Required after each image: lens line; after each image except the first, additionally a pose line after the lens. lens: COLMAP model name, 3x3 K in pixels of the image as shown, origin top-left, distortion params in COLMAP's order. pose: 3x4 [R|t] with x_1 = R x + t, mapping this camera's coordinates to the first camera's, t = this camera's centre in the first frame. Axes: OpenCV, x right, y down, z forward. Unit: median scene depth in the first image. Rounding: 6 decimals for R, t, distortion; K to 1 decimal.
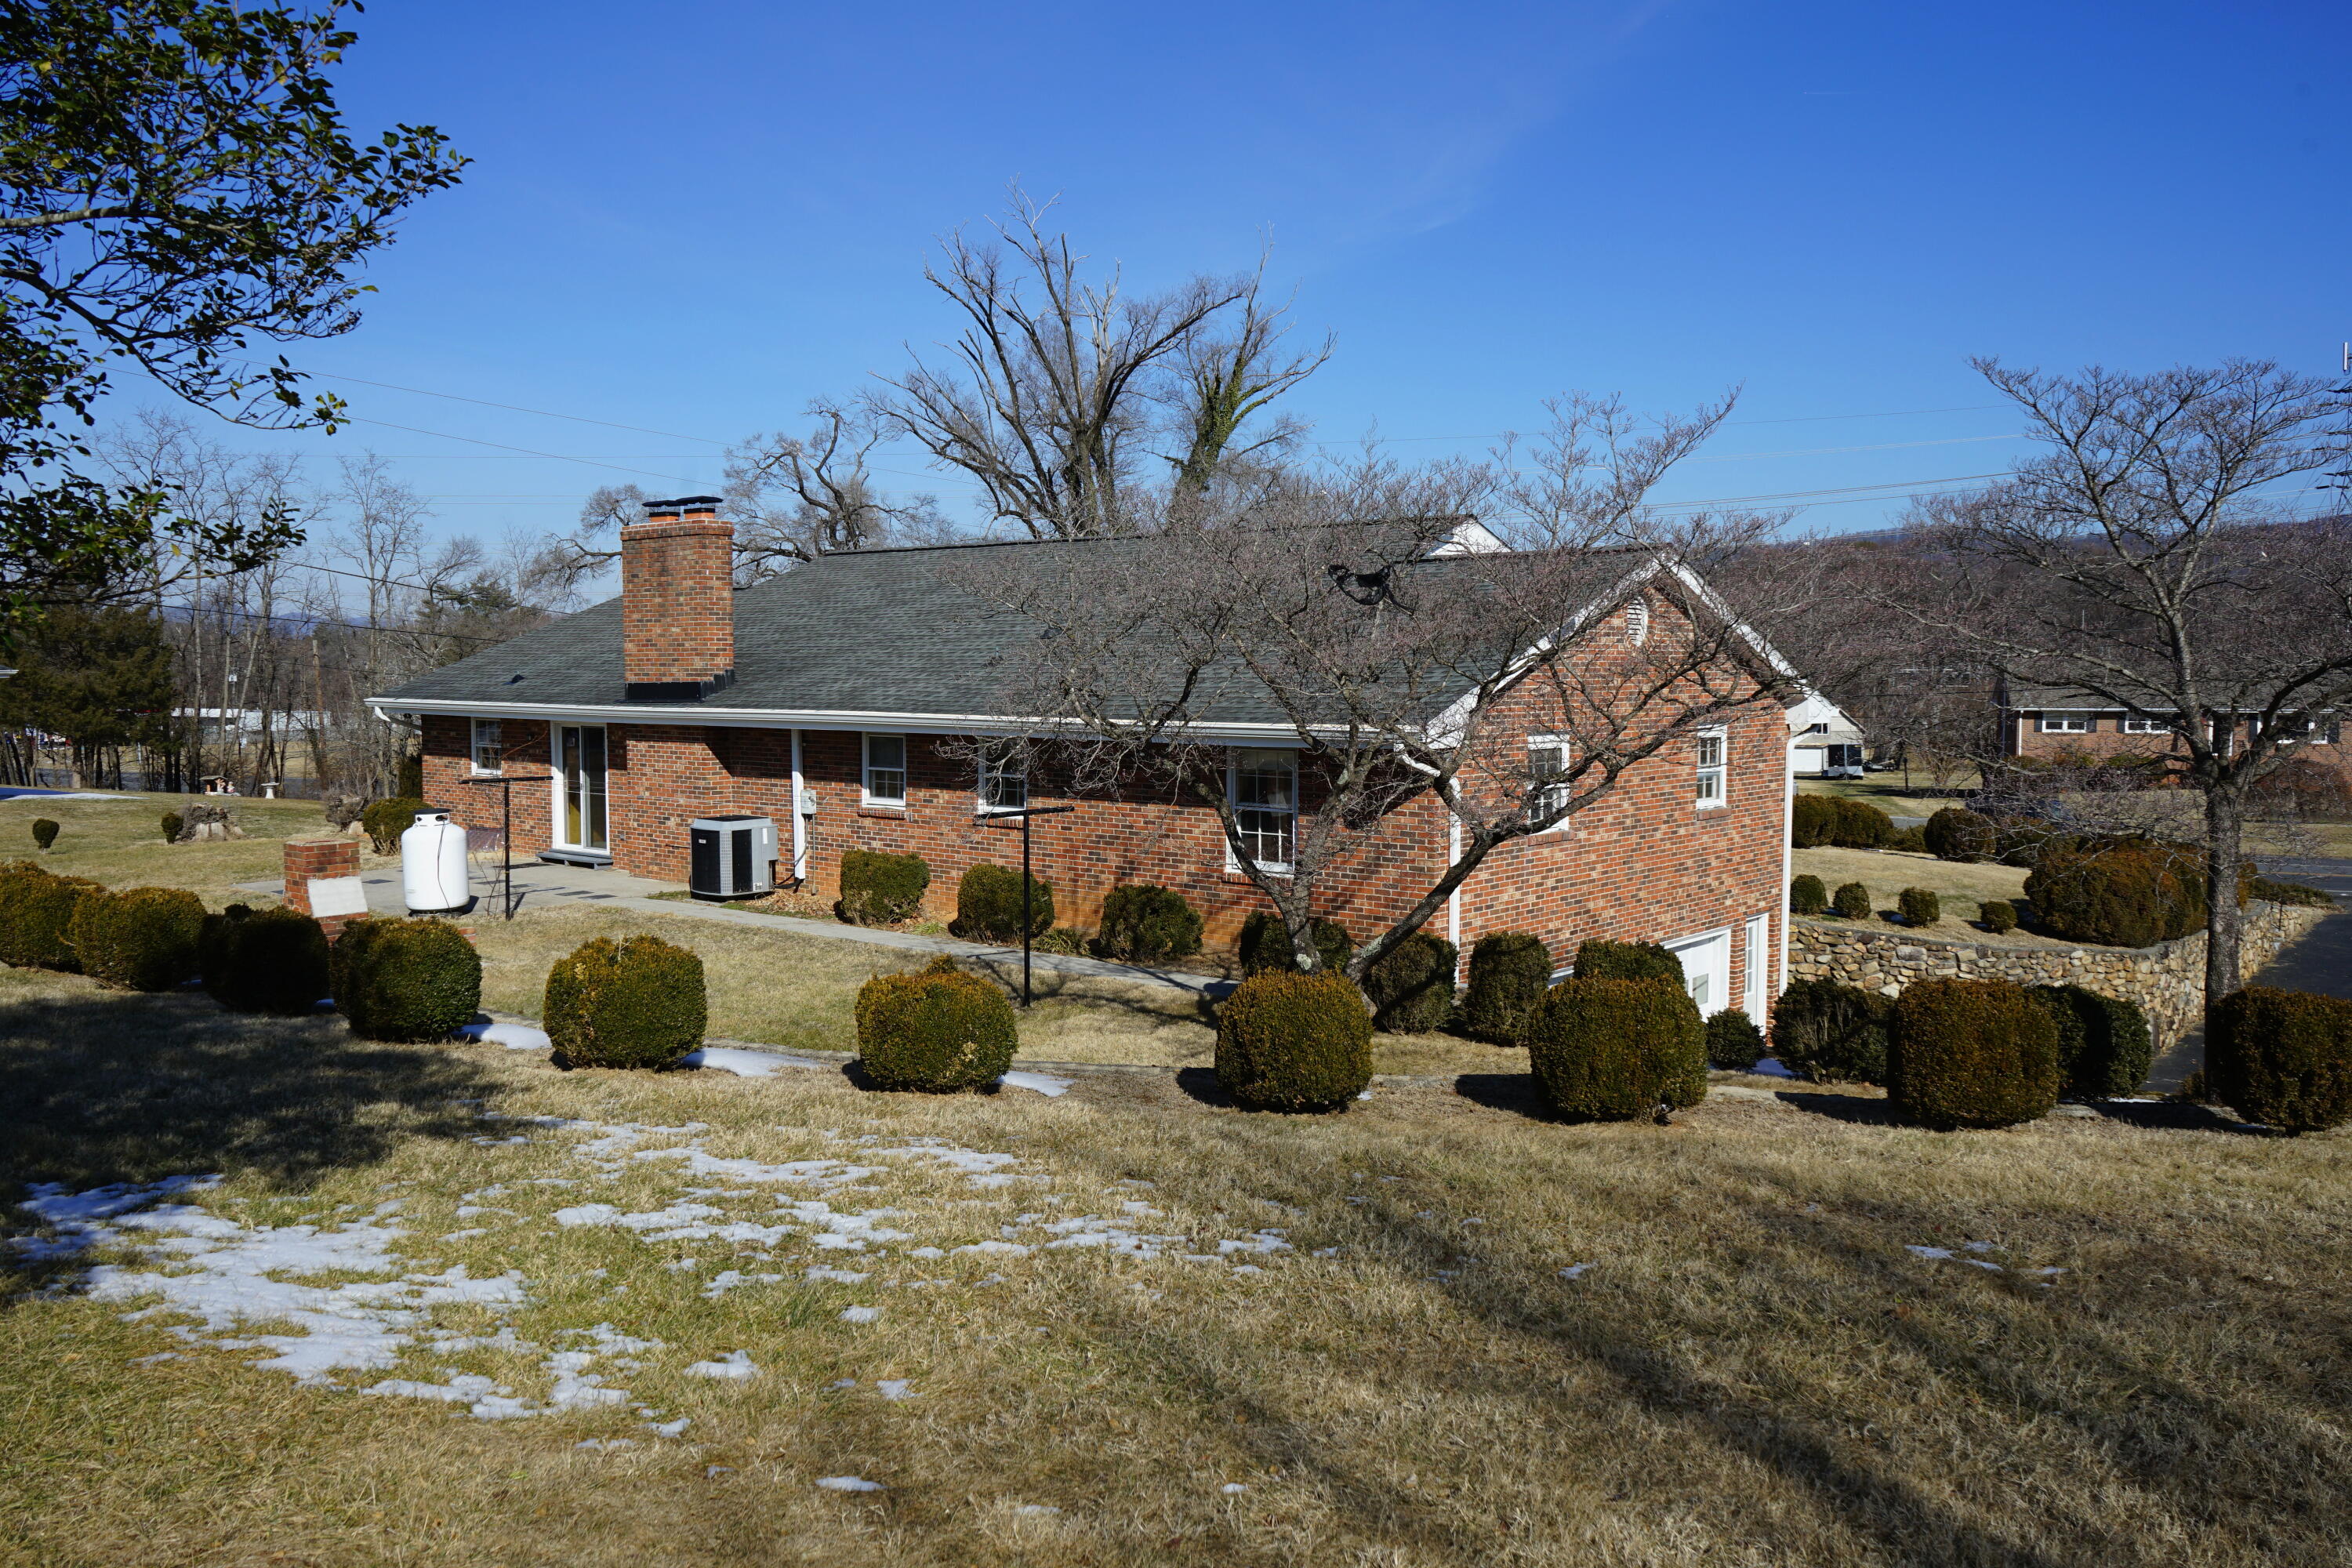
lens RADIAL K [[1868.2, 0, 1182.0], [0, 1868.2, 839.4], [0, 0, 1]] dist [-0.004795, -0.002891]
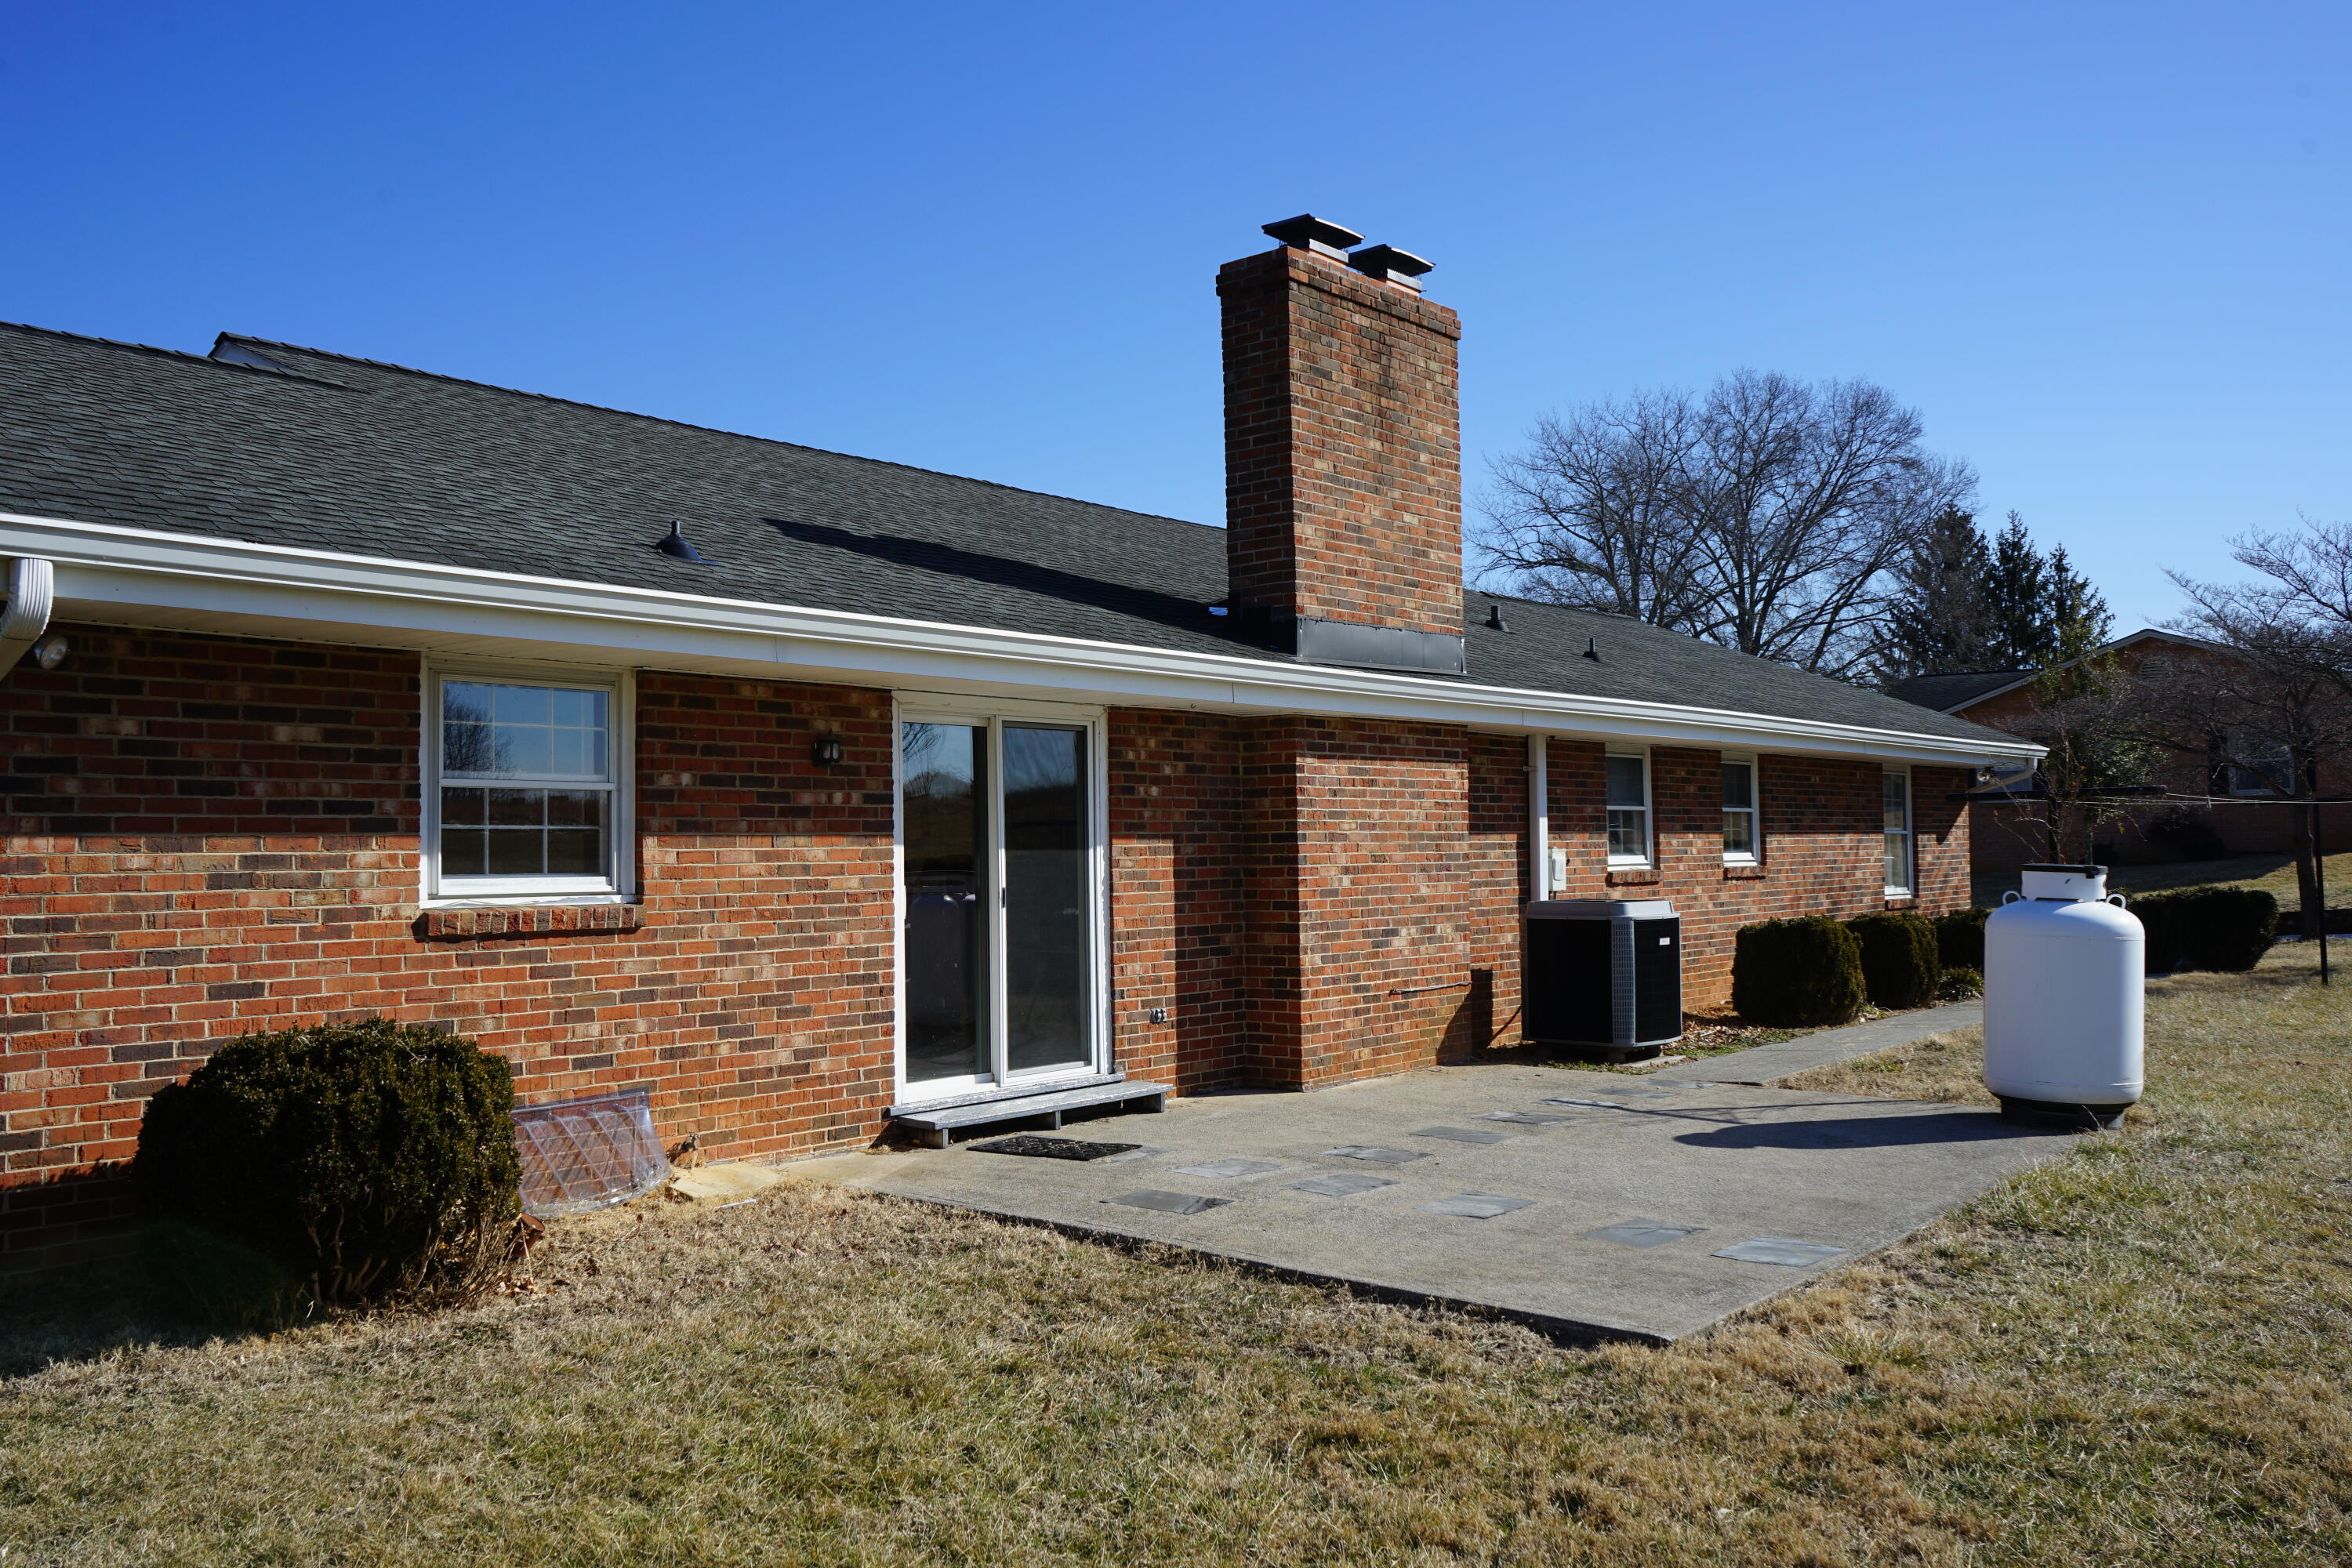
lens RADIAL K [[1860.9, 0, 1176.0], [0, 1860.9, 784.0], [0, 0, 1]] dist [0.002995, 0.000200]
pose [[0.014264, 0.031068, 0.999415, -0.713566], [0.105444, 0.993897, -0.032401, -0.037144], [-0.994323, 0.105844, 0.010901, 1.034171]]
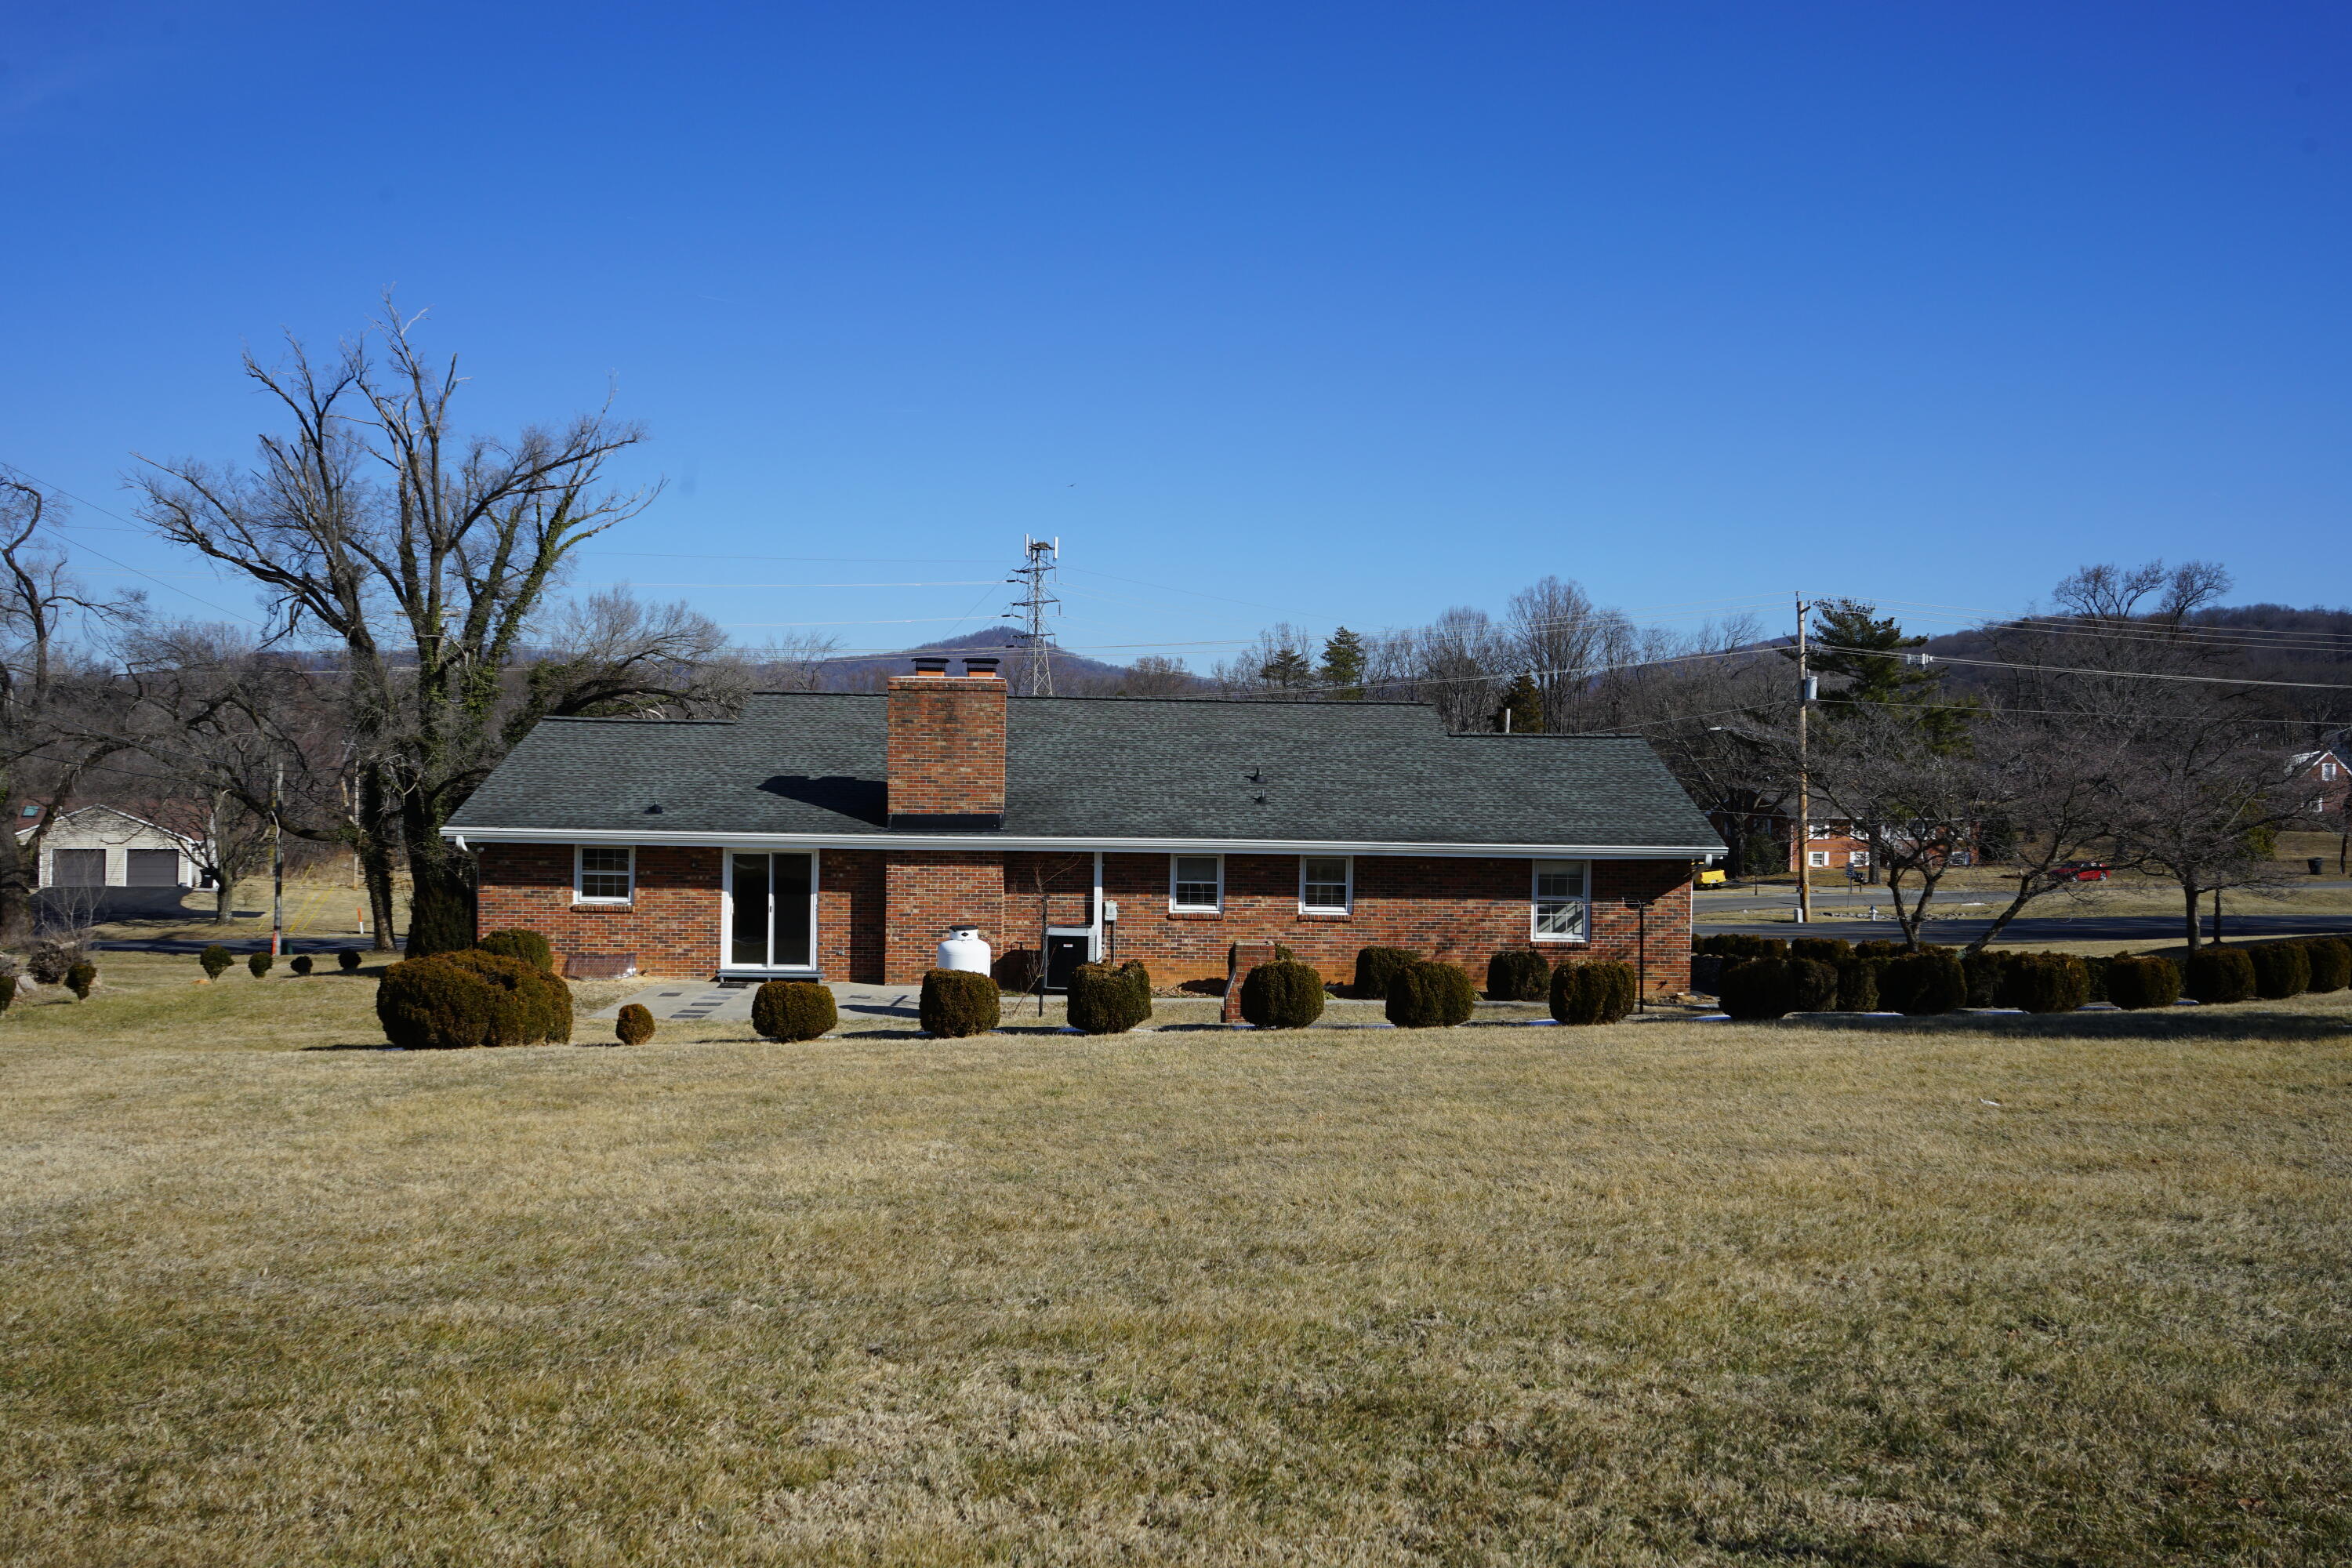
lens RADIAL K [[1860.9, 0, 1176.0], [0, 1860.9, 784.0], [0, 0, 1]] dist [0.002995, 0.000200]
pose [[0.743259, 0.008952, 0.668944, -0.930815], [0.049907, 0.996382, -0.068785, -0.015795], [-0.667139, 0.084510, 0.740124, 0.046916]]
